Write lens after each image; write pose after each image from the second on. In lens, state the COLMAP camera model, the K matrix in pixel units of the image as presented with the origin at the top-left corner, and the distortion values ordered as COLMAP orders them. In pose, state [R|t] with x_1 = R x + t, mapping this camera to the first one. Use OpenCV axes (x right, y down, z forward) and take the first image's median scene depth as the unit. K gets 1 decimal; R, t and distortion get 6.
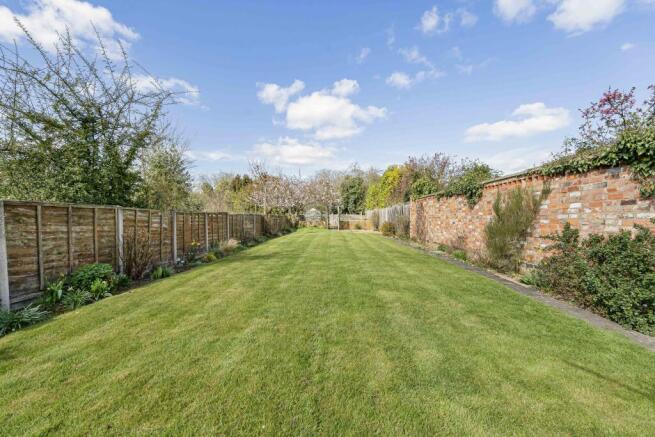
lens RADIAL K [[302.7, 0, 325.6], [0, 302.7, 225.6], [0, 0, 1]] dist [-0.000838, -0.000020]
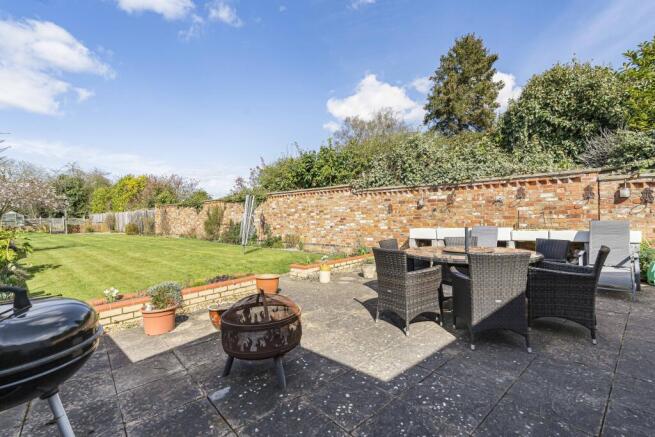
lens RADIAL K [[302.7, 0, 325.6], [0, 302.7, 225.6], [0, 0, 1]] dist [-0.000838, -0.000020]
pose [[0.663960, -0.027370, 0.747267, -0.137281], [0.035202, 0.999366, 0.005326, 0.012547], [-0.746939, 0.022769, 0.664503, -0.289540]]
